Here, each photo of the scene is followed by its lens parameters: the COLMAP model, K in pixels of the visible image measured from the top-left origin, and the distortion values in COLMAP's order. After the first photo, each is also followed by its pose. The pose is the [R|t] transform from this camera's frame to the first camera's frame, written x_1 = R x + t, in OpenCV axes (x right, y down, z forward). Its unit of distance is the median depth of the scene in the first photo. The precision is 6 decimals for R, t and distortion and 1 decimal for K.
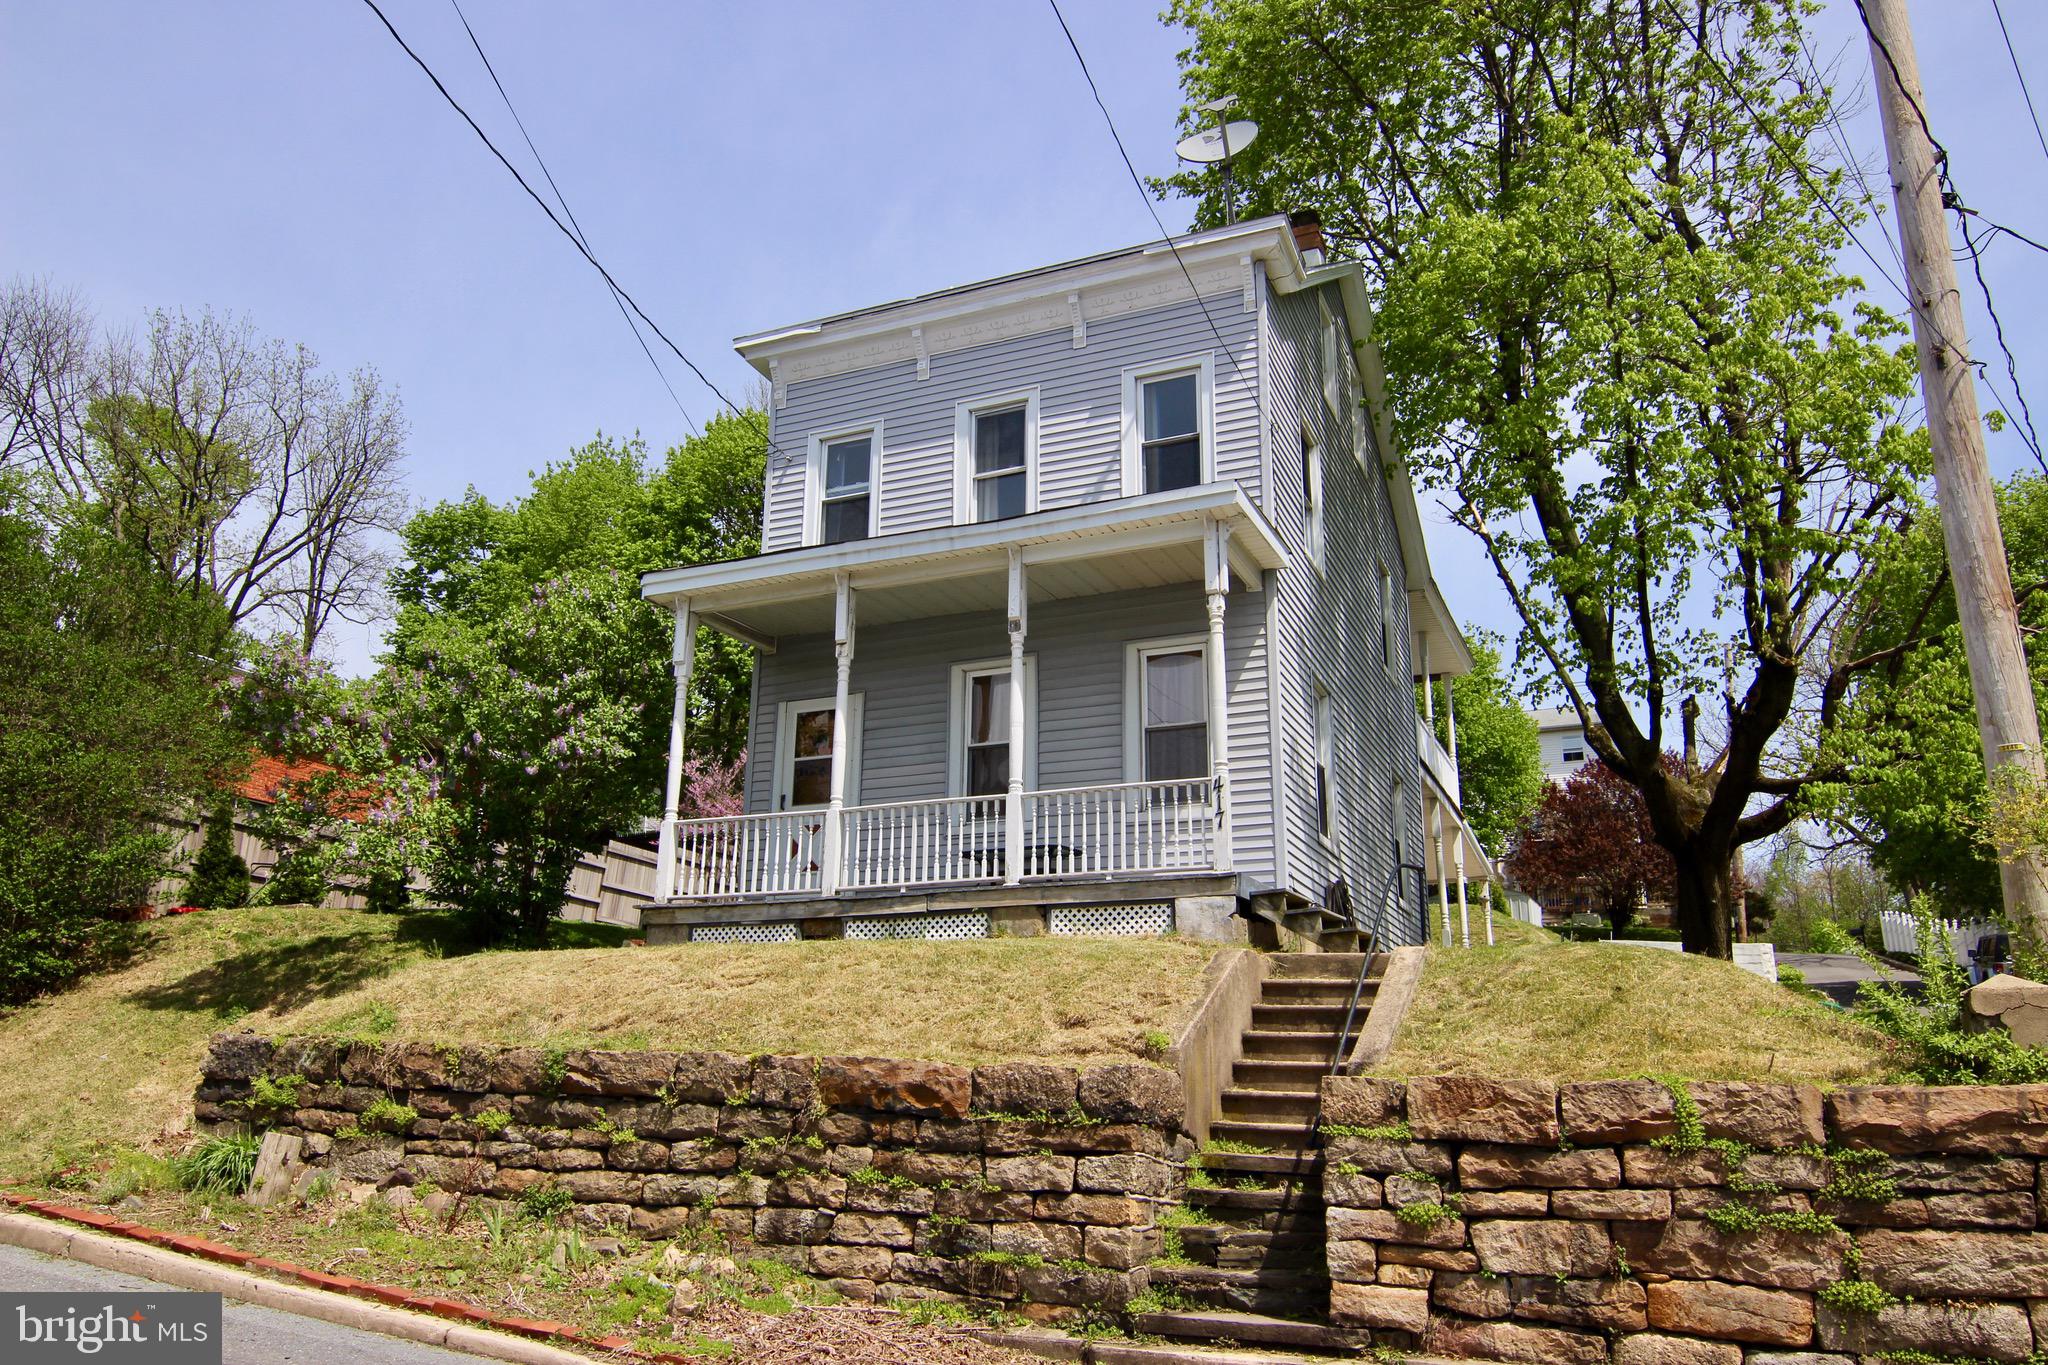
lens RADIAL K [[1473.7, 0, 1024.0], [0, 1473.7, 682.5], [0, 0, 1]] dist [-0.002007, -0.007290]
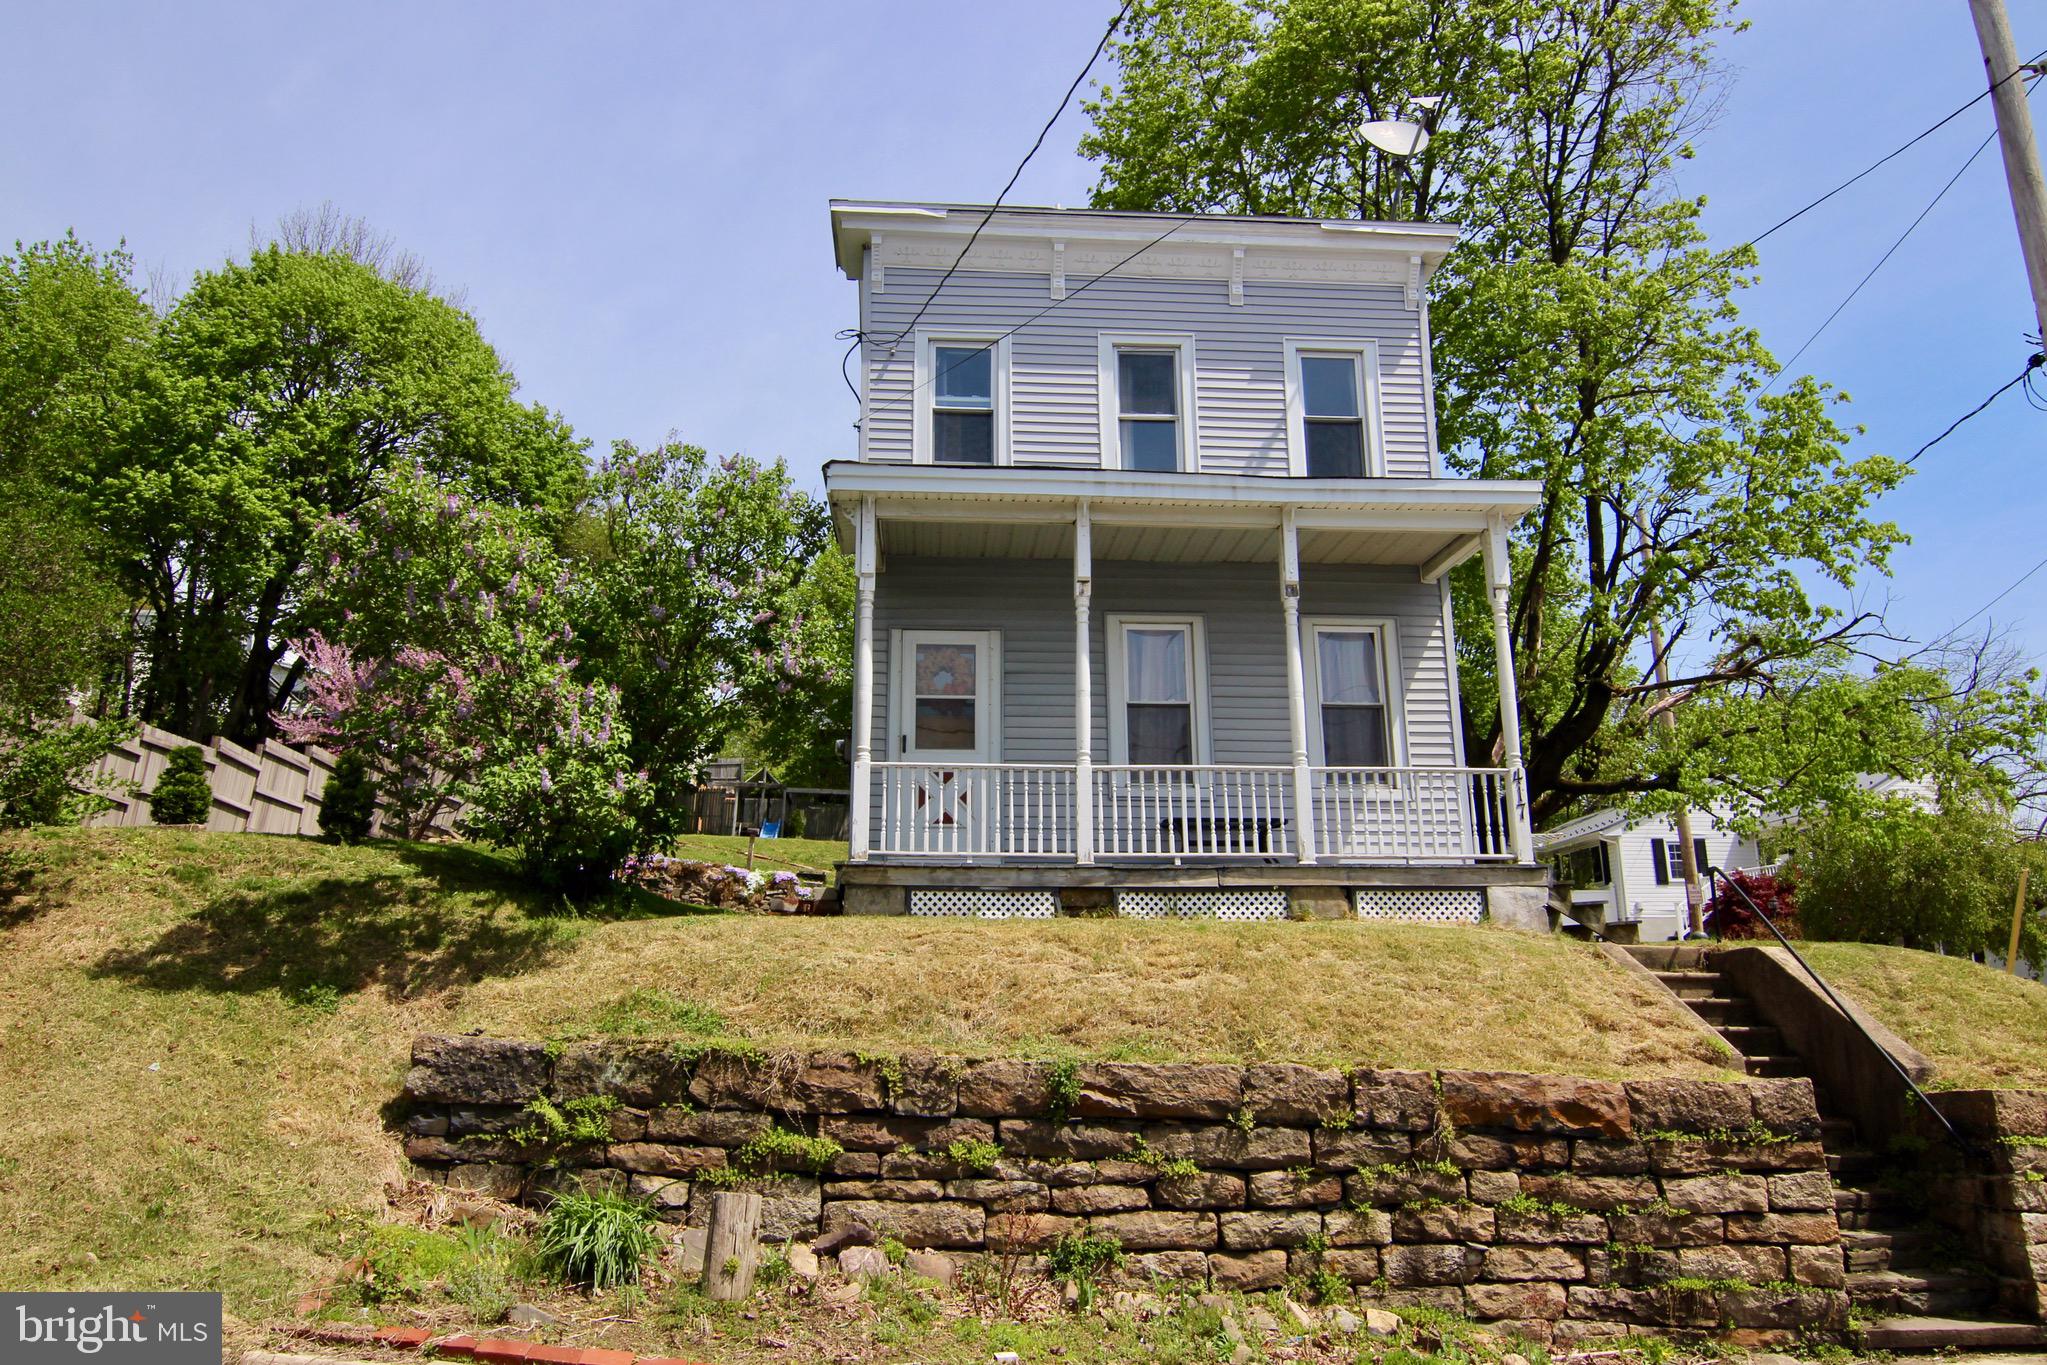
lens RADIAL K [[1351.1, 0, 1023.5], [0, 1351.1, 682.5], [0, 0, 1]] dist [0.003757, -0.021058]
pose [[0.887246, 0.098446, 0.450670, -0.729797], [-0.119115, 0.992724, 0.017650, 0.034439], [-0.445653, -0.069341, 0.892516, 0.385370]]
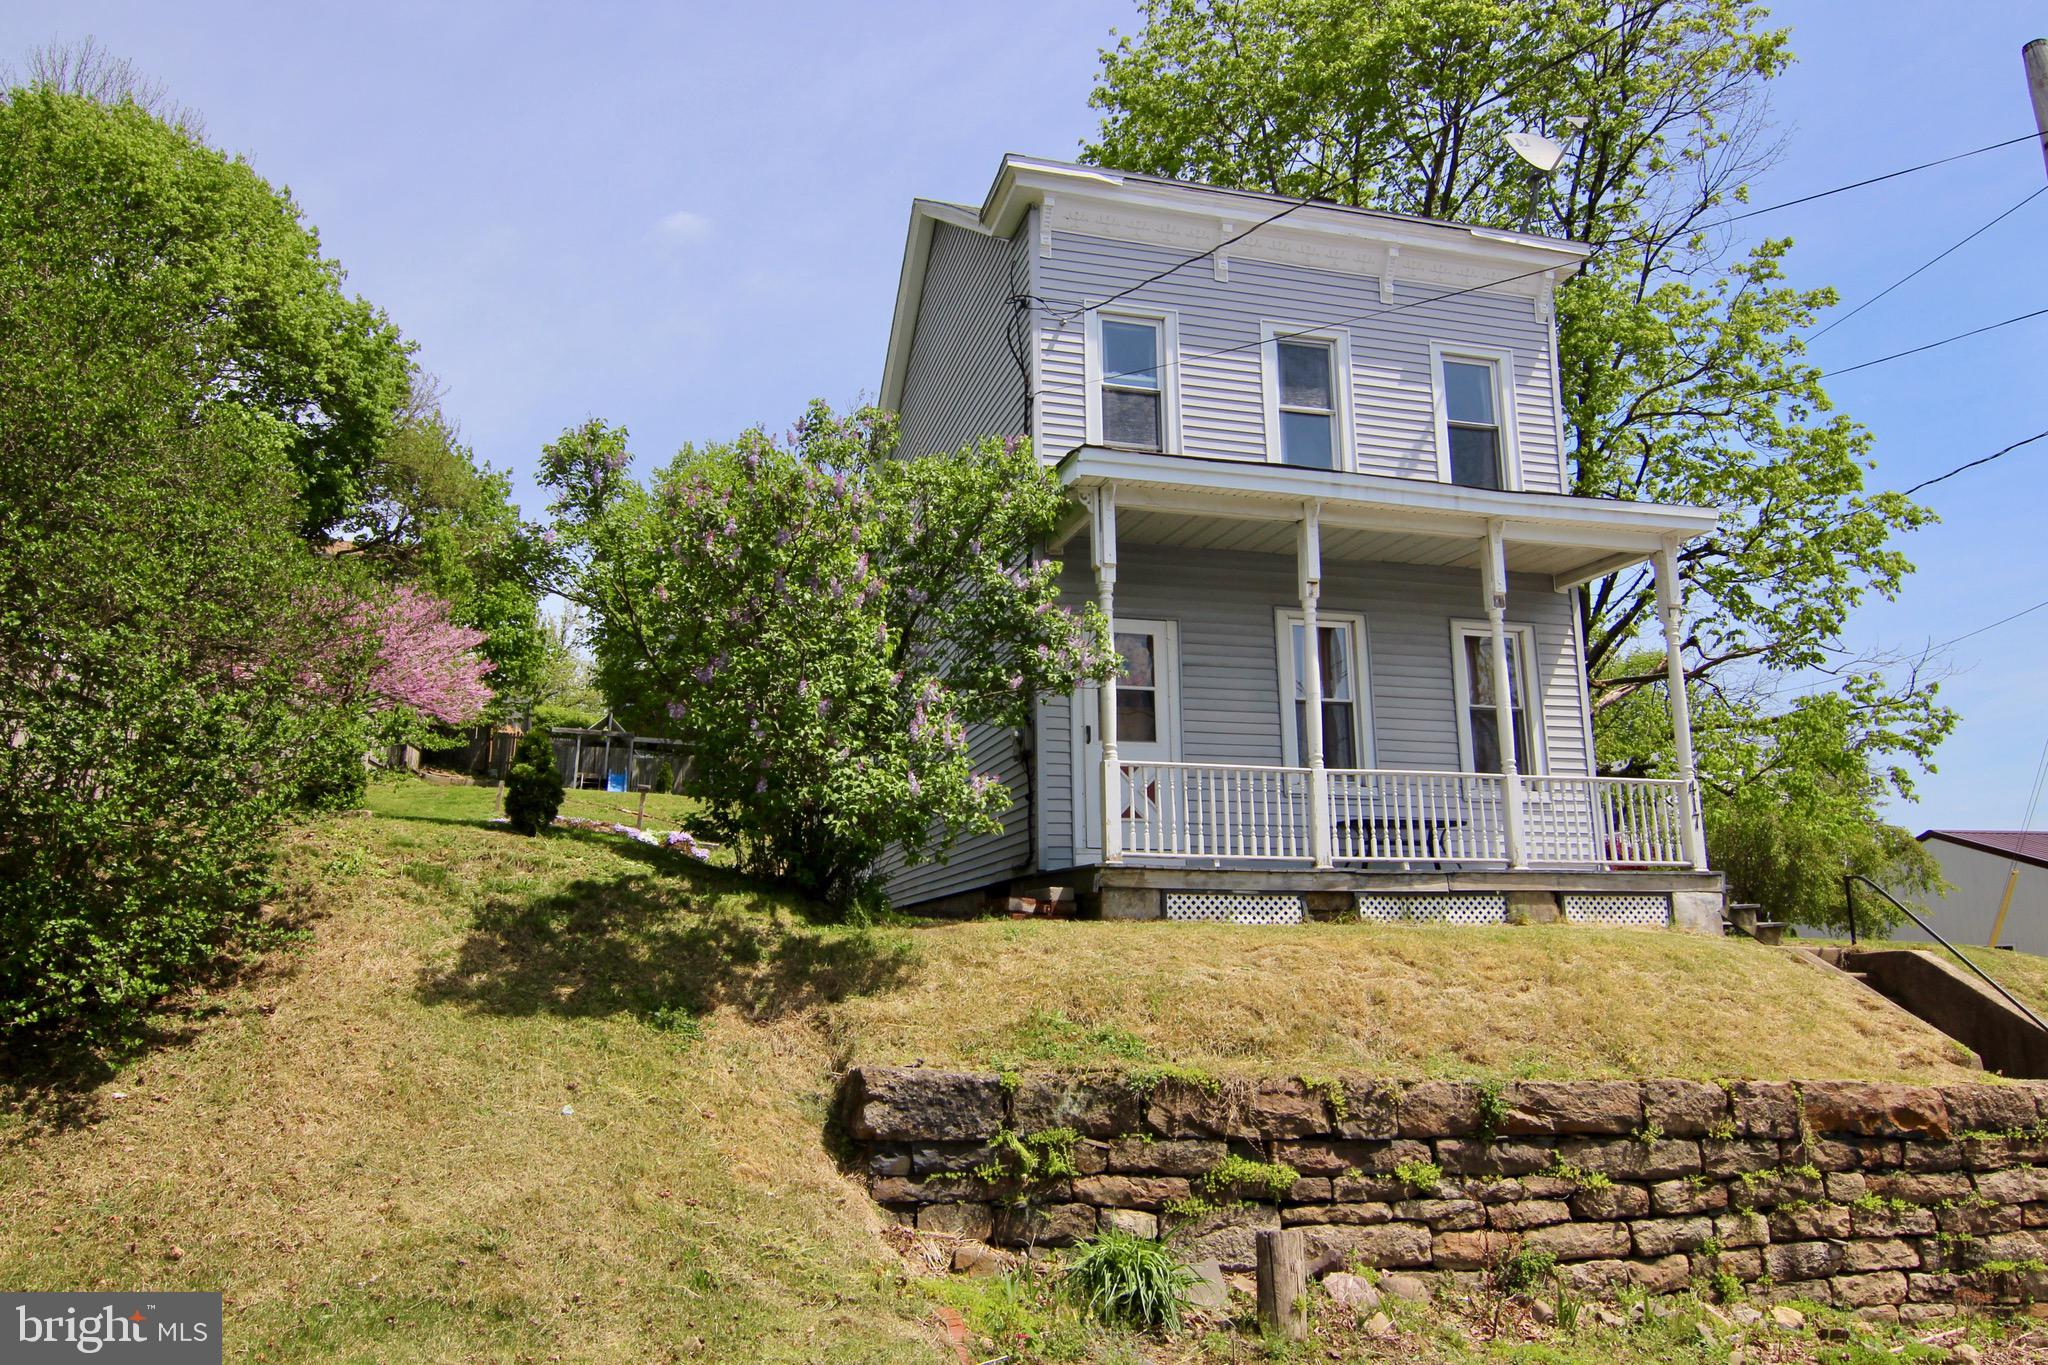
lens RADIAL K [[1388.4, 0, 1024.0], [0, 1388.4, 682.5], [0, 0, 1]] dist [-0.000094, -0.016632]
pose [[0.777414, 0.110477, 0.619211, -1.084267], [-0.165438, 0.985706, 0.031841, 0.049621], [-0.606842, -0.127195, 0.784579, 0.610815]]
